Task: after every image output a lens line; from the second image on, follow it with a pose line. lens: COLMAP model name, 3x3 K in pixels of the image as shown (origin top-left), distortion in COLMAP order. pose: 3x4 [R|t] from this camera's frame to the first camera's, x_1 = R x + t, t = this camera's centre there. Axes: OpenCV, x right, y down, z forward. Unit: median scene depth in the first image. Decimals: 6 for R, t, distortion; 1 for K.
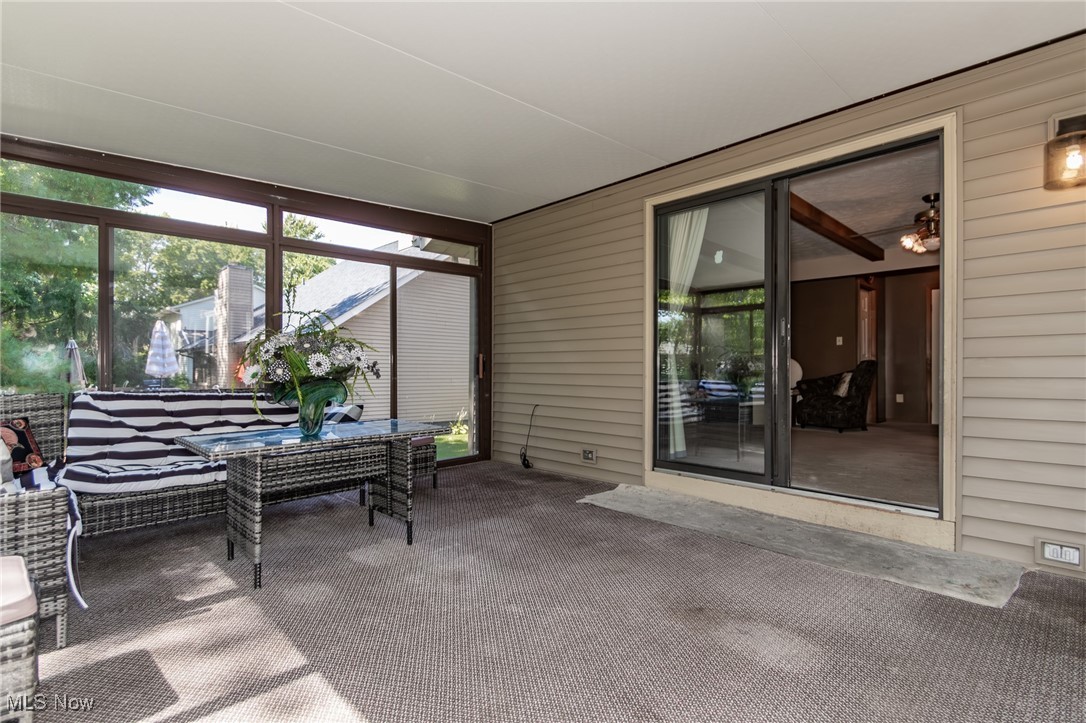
lens RADIAL K [[513.9, 0, 535.4], [0, 513.9, 367.9], [0, 0, 1]] dist [0.006145, -0.006146]
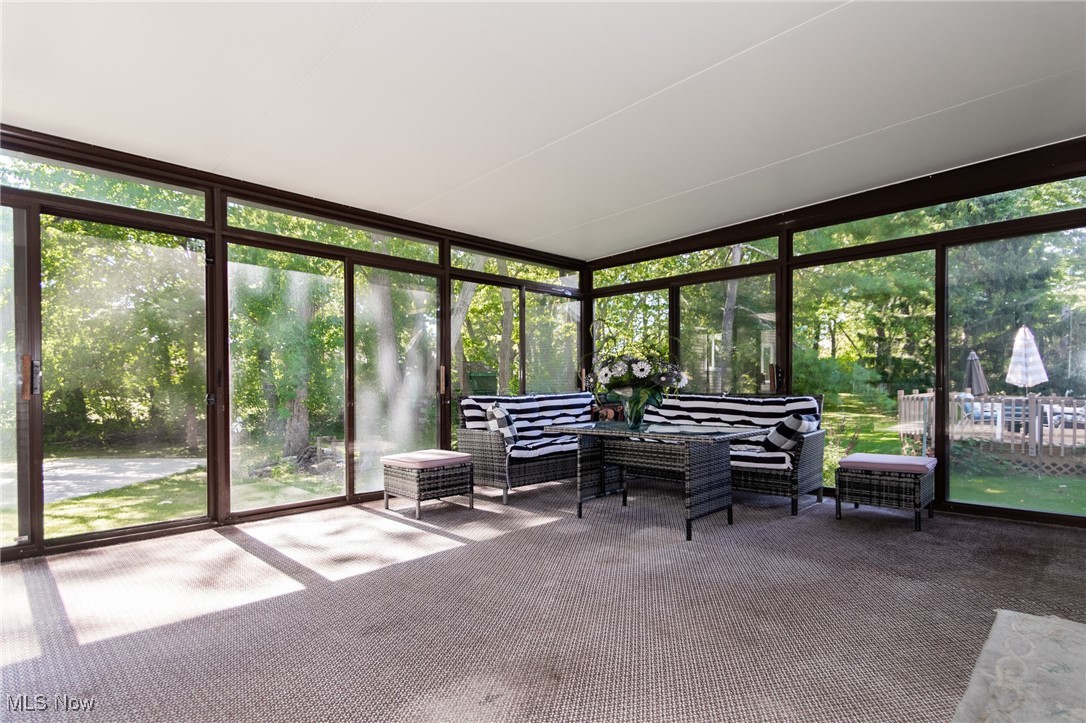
lens RADIAL K [[517.0, 0, 621.1], [0, 517.0, 384.8], [0, 0, 1]] dist [-0.000054, -0.000221]
pose [[0.135374, 0.008319, -0.990760, 0.752399], [0.006811, 0.999933, 0.009327, 0.005578], [0.990771, -0.008011, 0.135308, 0.665576]]
